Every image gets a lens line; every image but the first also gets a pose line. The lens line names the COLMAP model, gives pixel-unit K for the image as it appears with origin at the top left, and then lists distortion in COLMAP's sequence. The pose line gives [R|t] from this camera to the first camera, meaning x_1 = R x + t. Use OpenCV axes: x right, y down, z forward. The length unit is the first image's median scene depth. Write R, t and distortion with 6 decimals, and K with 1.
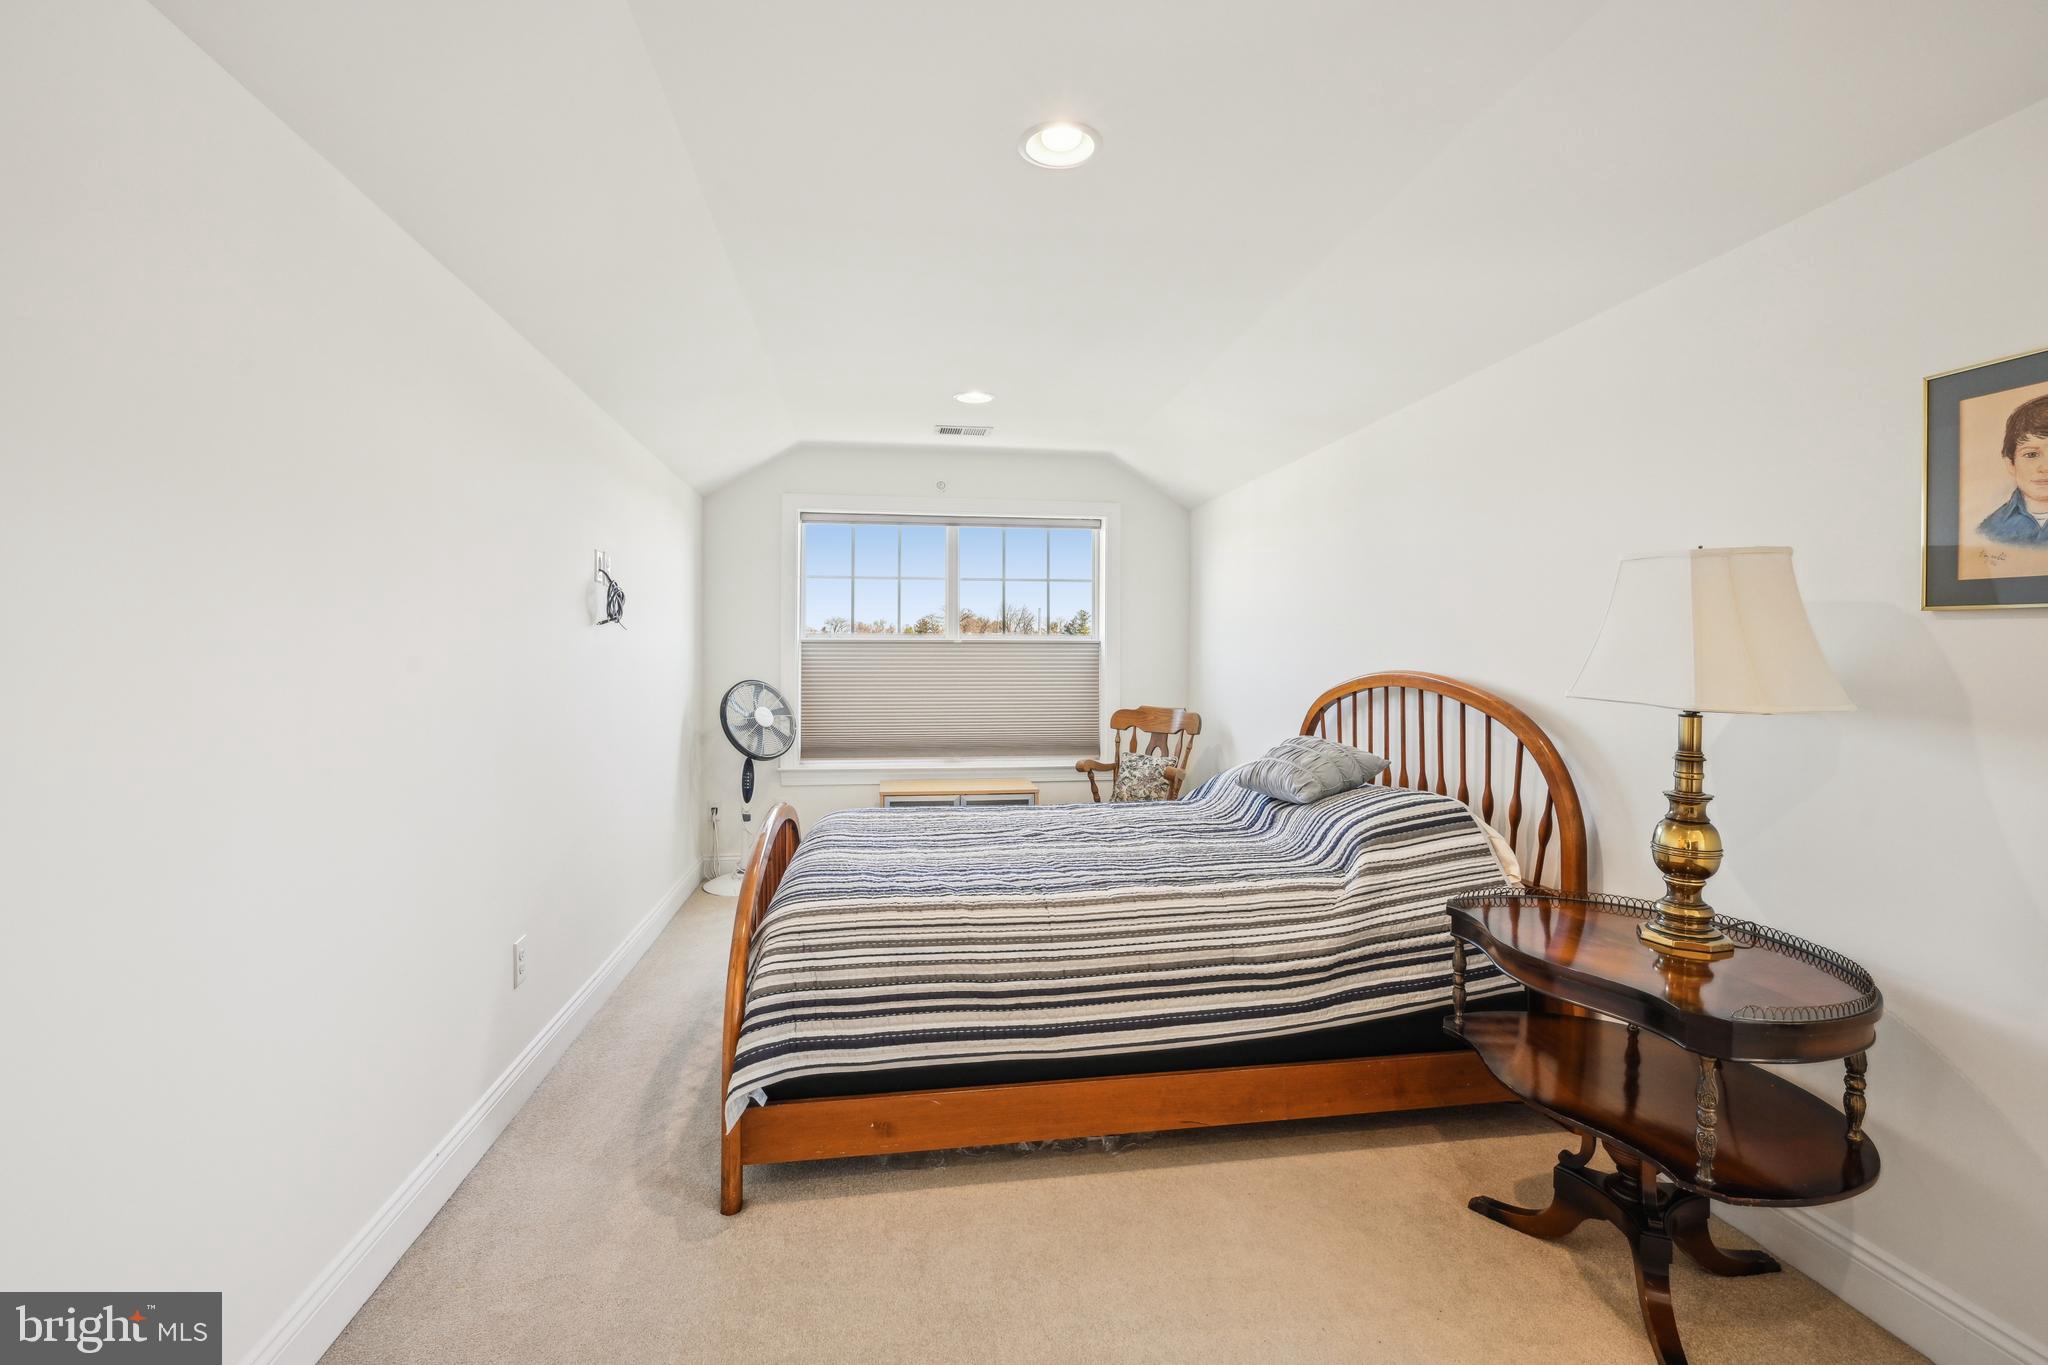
lens RADIAL K [[908.8, 0, 1036.8], [0, 908.8, 658.1], [0, 0, 1]] dist [0.000908, 0.000264]
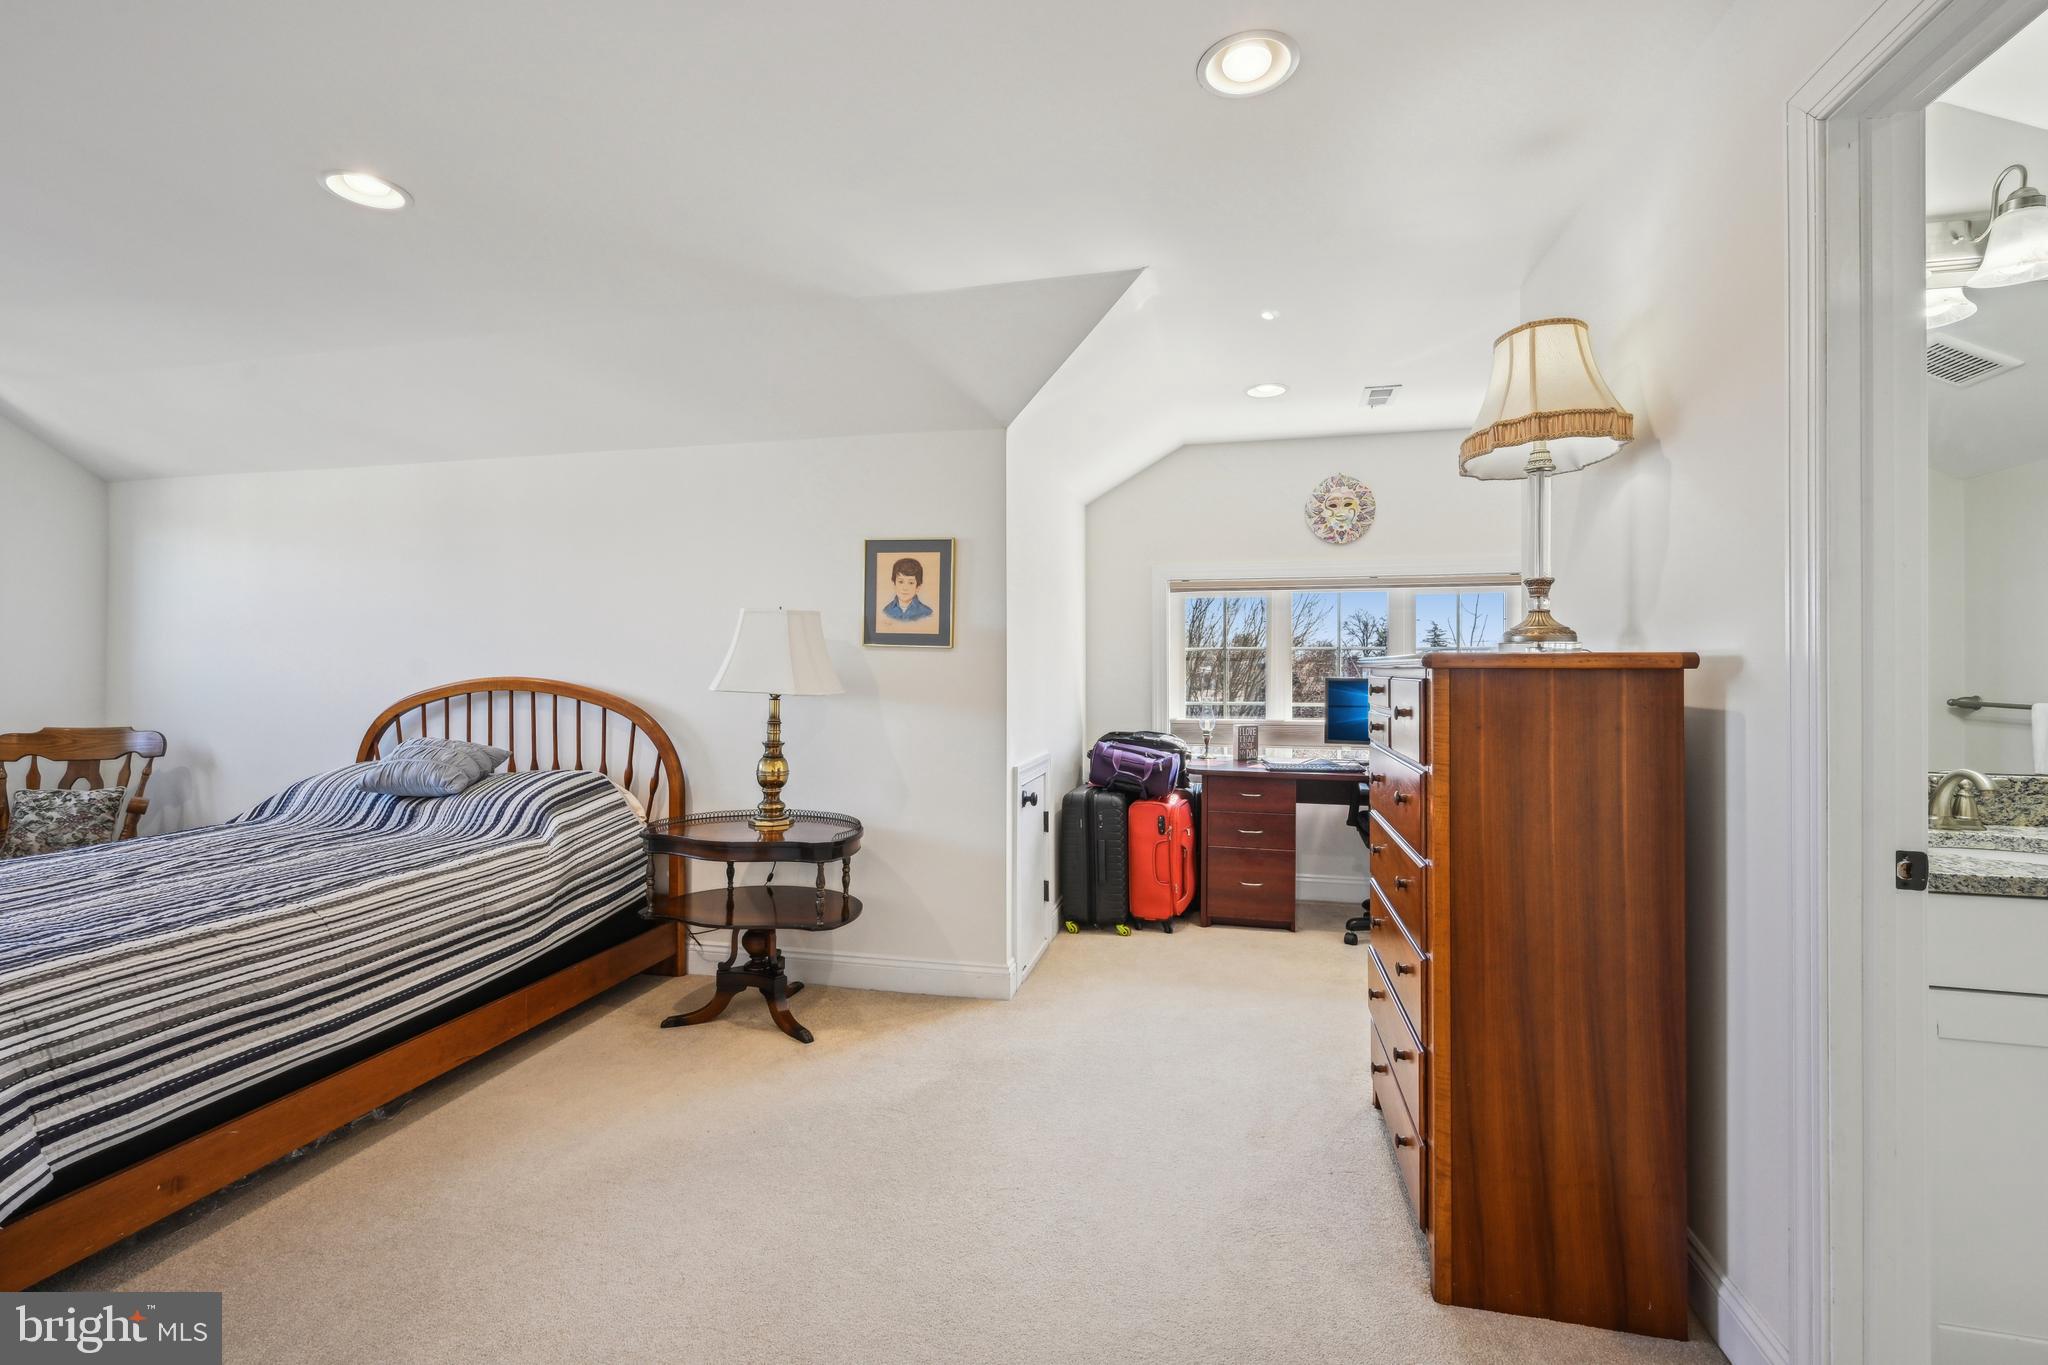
lens RADIAL K [[908.8, 0, 1016.1], [0, 908.8, 671.3], [0, 0, 1]] dist [0.000908, 0.000264]
pose [[0.380829, -0.003896, 0.924637, -0.643385], [-0.002799, 0.999982, 0.005366, -0.003095], [-0.924641, -0.004632, 0.380811, -0.116187]]
